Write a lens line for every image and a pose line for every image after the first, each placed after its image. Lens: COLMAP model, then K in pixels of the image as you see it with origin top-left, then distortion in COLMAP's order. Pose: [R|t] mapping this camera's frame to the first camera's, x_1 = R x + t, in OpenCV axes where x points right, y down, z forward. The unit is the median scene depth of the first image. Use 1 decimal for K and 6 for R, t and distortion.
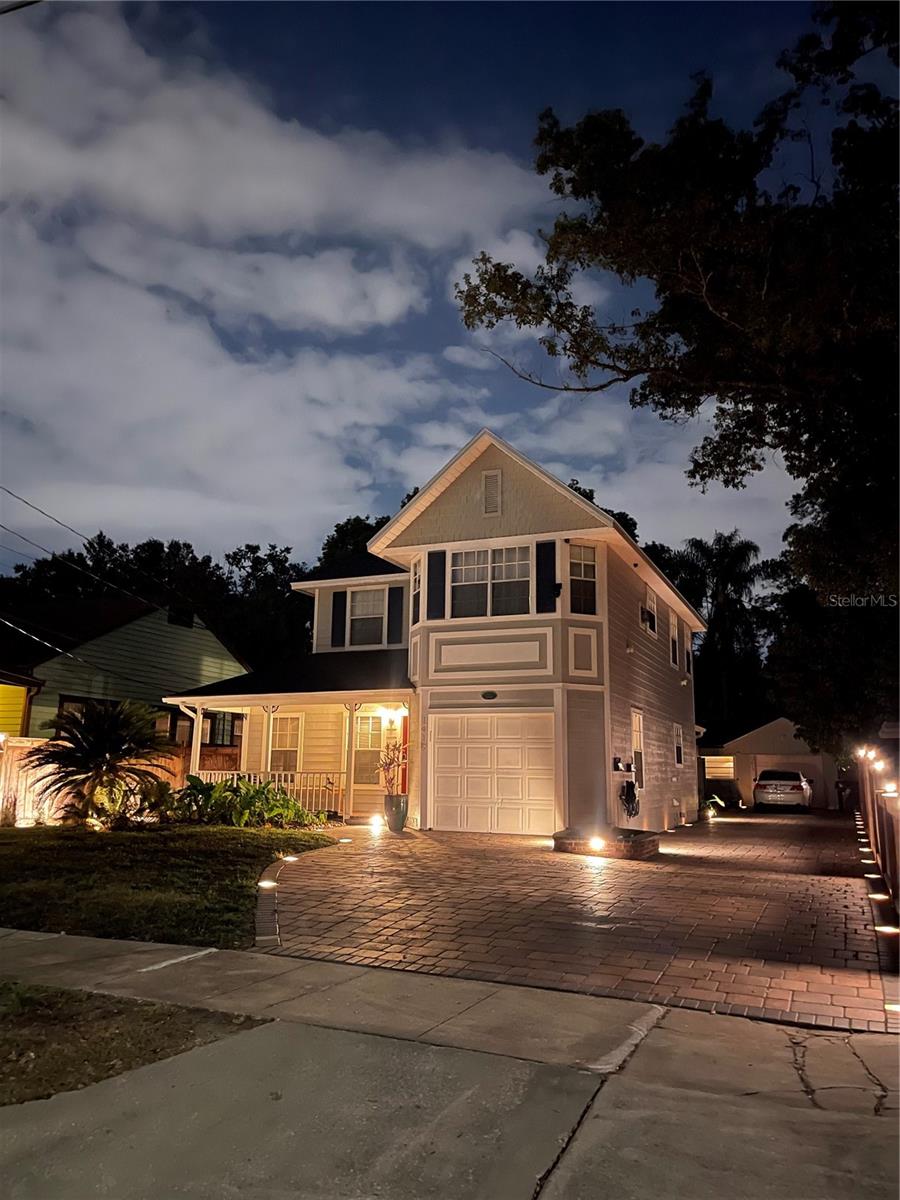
lens RADIAL K [[911.9, 0, 443.1], [0, 911.9, 602.4], [0, 0, 1]] dist [0.079531, -0.086209]
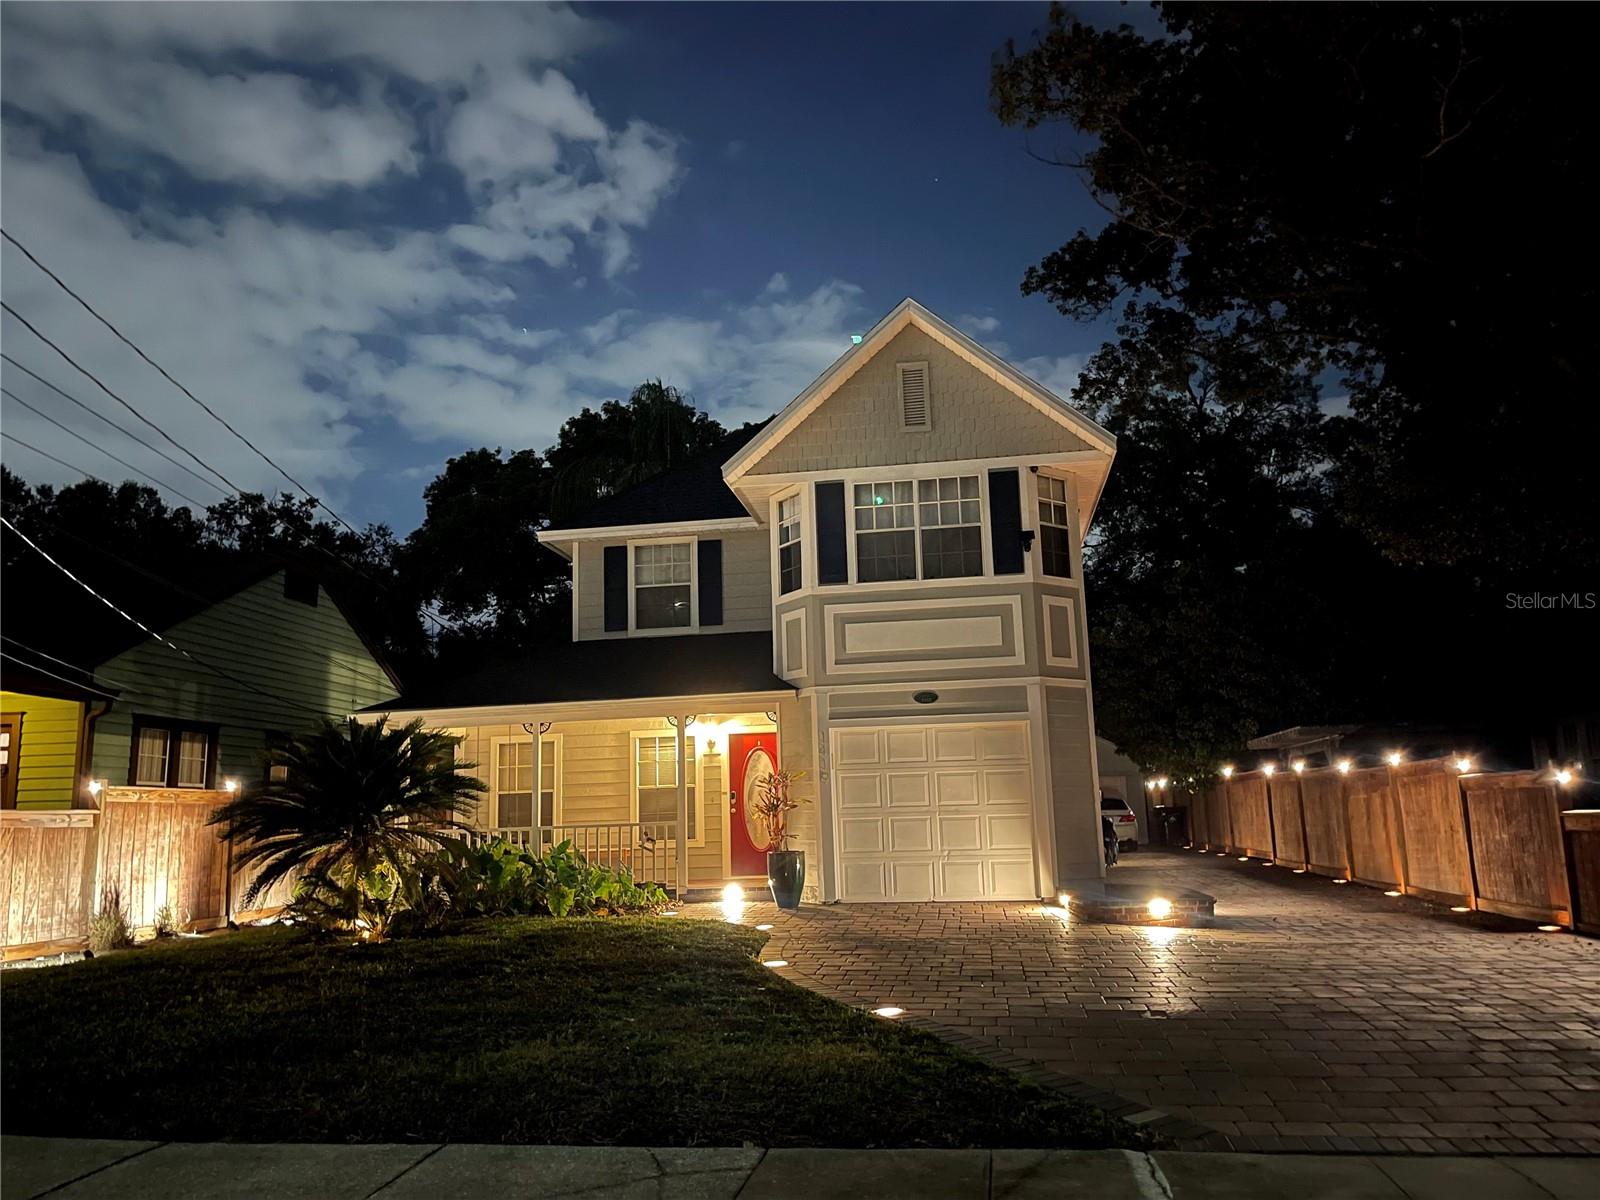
lens RADIAL K [[1215.9, 0, 800.0], [0, 1215.9, 600.0], [0, 0, 1]] dist [0.079531, -0.086209]
pose [[0.964728, 0.002412, 0.263239, -0.233330], [-0.004679, 0.999957, 0.007986, 0.020331], [-0.263208, -0.008936, 0.964698, 0.138795]]
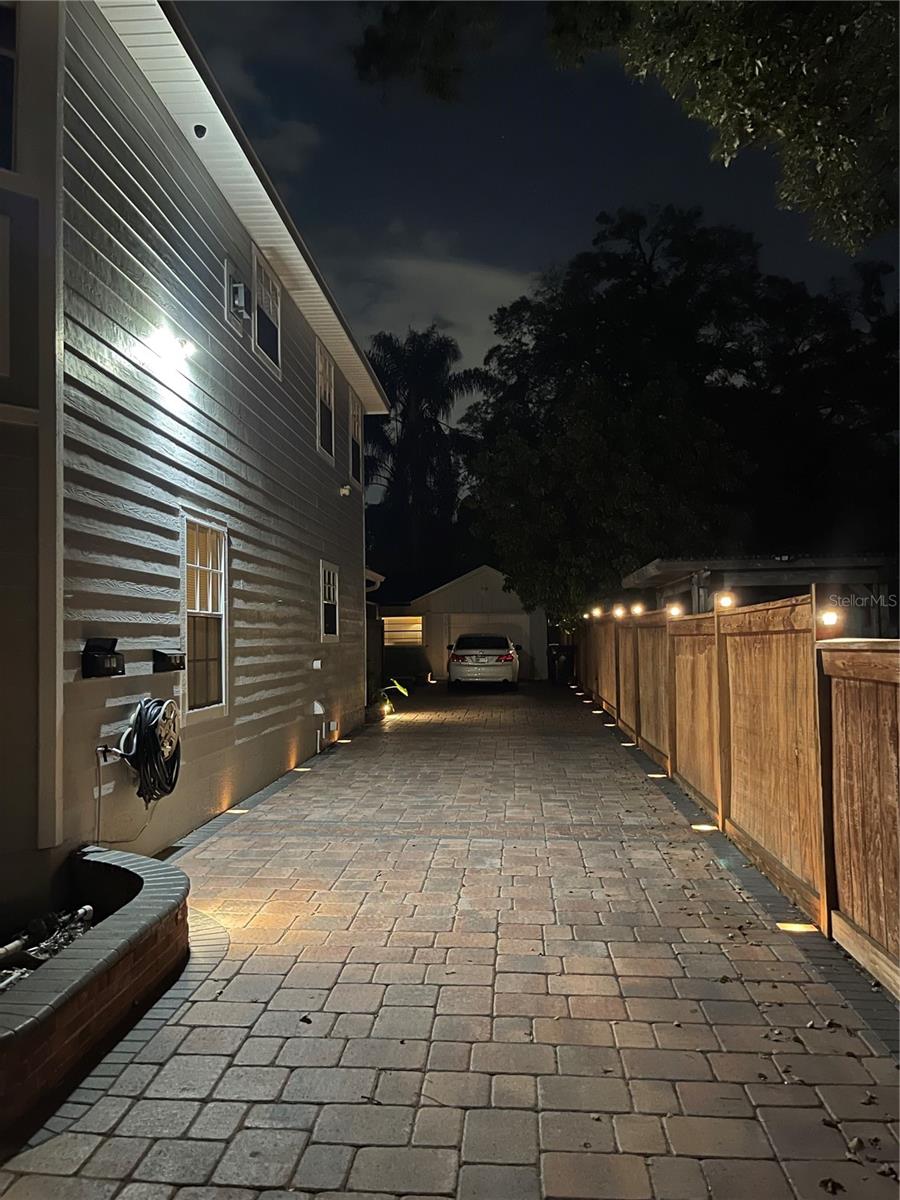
lens RADIAL K [[911.9, 0, 443.1], [0, 911.9, 602.4], [0, 0, 1]] dist [0.079531, -0.086209]
pose [[0.946855, -0.013340, 0.321385, 0.171600], [-0.034914, 0.988974, 0.143915, 0.088878], [-0.319762, -0.147487, 0.935949, 0.554228]]
